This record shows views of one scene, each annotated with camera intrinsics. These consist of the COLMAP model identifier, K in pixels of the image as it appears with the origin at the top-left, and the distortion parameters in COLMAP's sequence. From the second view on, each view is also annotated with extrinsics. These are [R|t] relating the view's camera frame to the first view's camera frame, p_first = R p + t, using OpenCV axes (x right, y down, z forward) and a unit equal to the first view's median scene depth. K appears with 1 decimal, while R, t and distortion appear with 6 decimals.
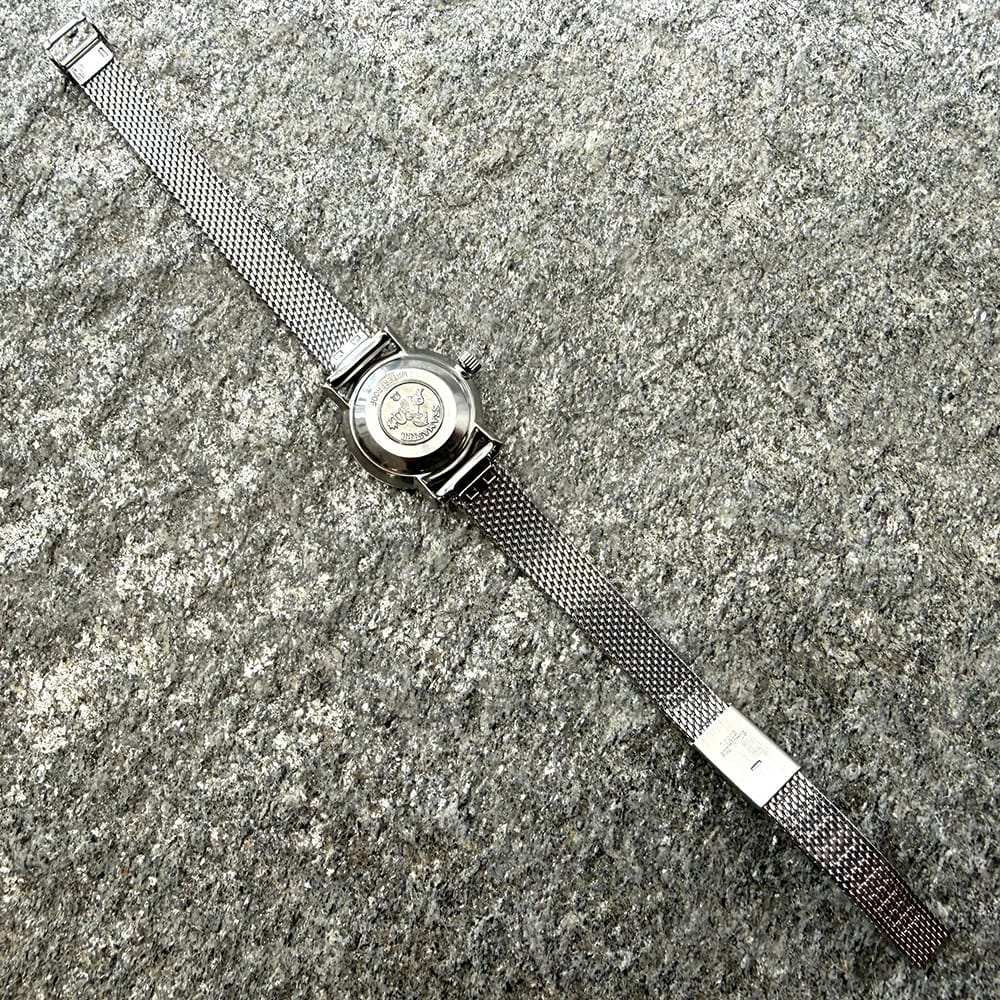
lens RADIAL K [[1254.3, 0, 503.1], [0, 1254.3, 496.6], [0, 0, 1]] dist [0.011399, 0.000000]
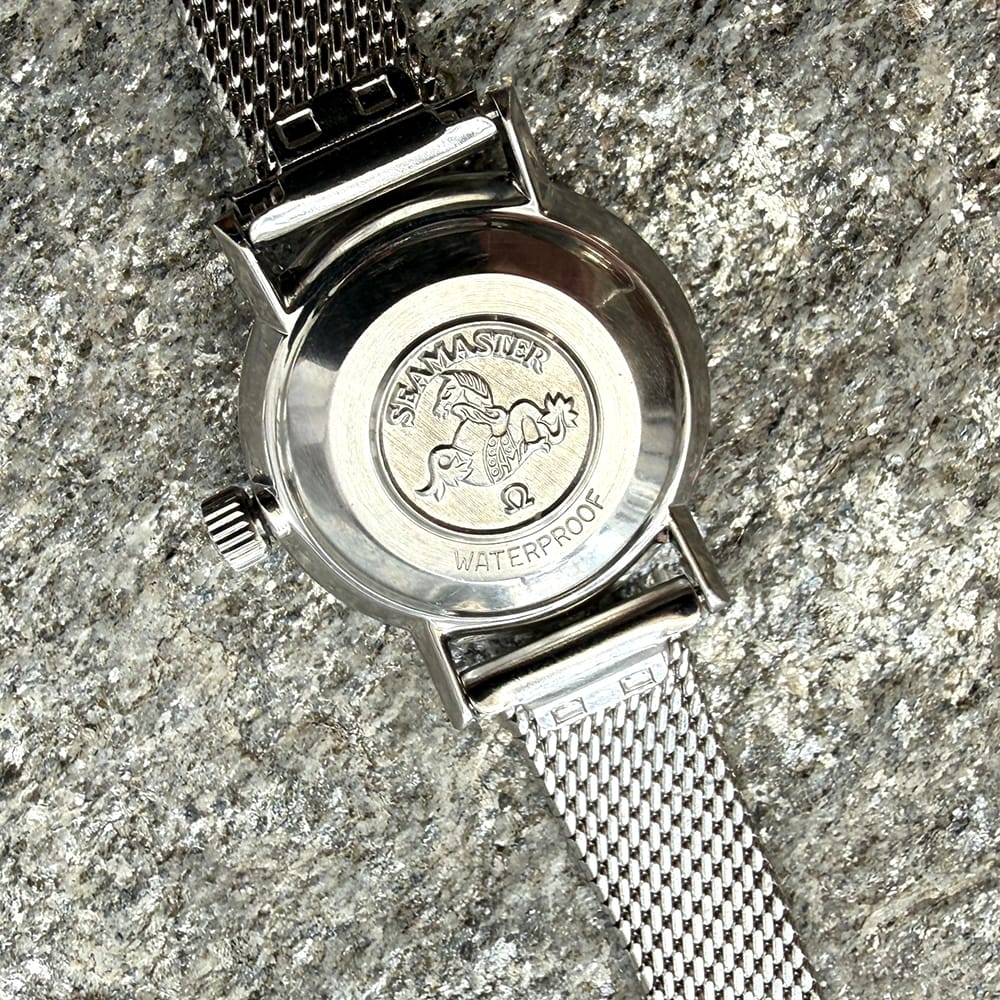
lens RADIAL K [[1254.3, 0, 462.2], [0, 1254.3, 430.3], [0, 0, 1]] dist [0.011399, 0.000000]
pose [[-0.933028, -0.316964, -0.170270, -0.018771], [0.322794, -0.946444, -0.006972, -0.065746], [-0.158941, -0.061467, 0.985373, 0.702270]]
